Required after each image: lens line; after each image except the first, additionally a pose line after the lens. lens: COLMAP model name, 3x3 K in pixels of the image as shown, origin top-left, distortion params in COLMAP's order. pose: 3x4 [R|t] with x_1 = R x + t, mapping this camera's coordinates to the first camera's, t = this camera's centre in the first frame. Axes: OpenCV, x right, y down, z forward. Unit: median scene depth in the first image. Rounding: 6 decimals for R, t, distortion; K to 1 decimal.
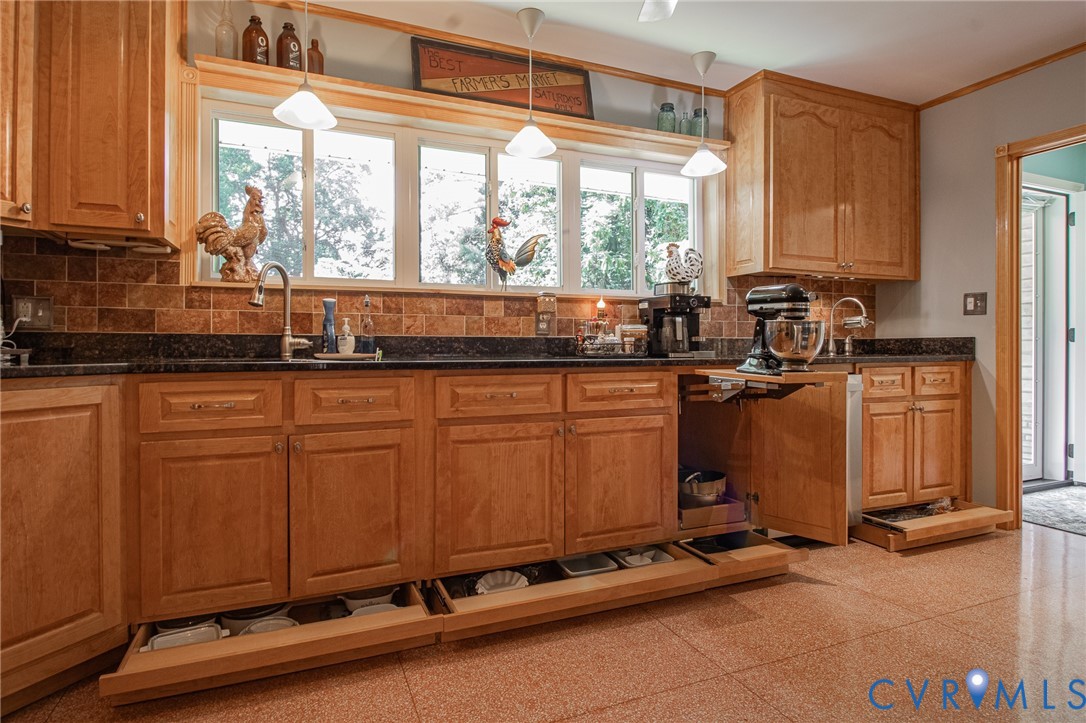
lens RADIAL K [[603.1, 0, 548.7], [0, 603.1, 358.7], [0, 0, 1]] dist [-0.005133, -0.010043]
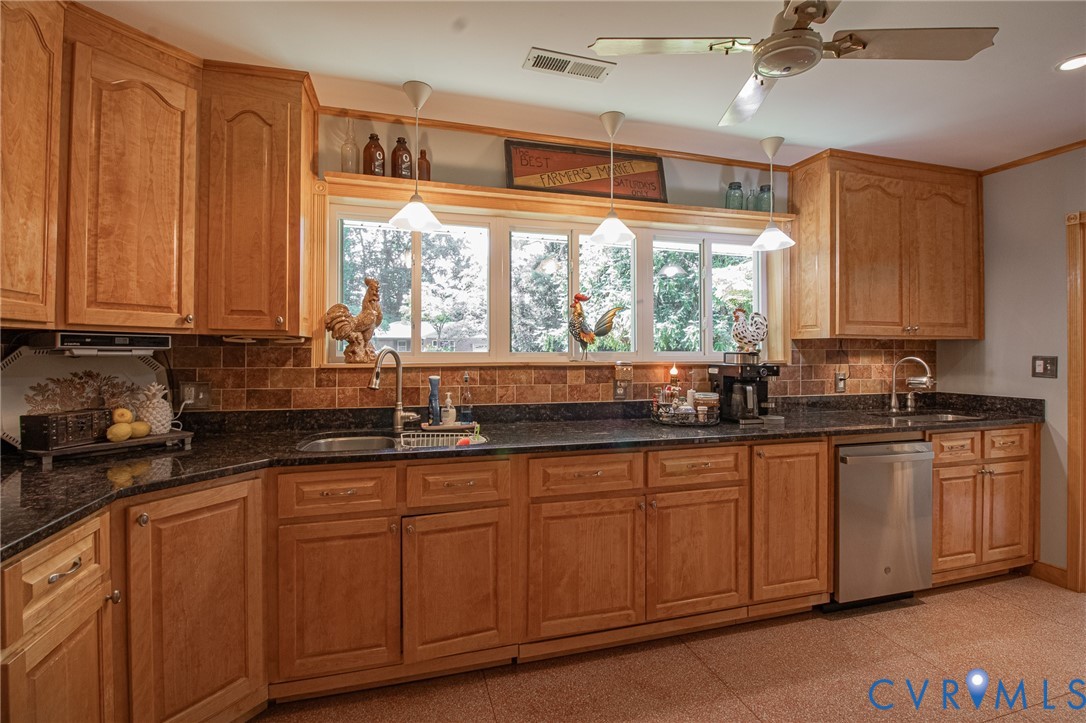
lens RADIAL K [[510.7, 0, 542.2], [0, 510.7, 356.0], [0, 0, 1]] dist [-0.011483, -0.009080]
pose [[0.992456, 0.002275, -0.122584, -0.043687], [-0.003397, 0.999954, -0.008944, -0.129542], [0.122558, 0.009293, 0.992418, 0.066729]]
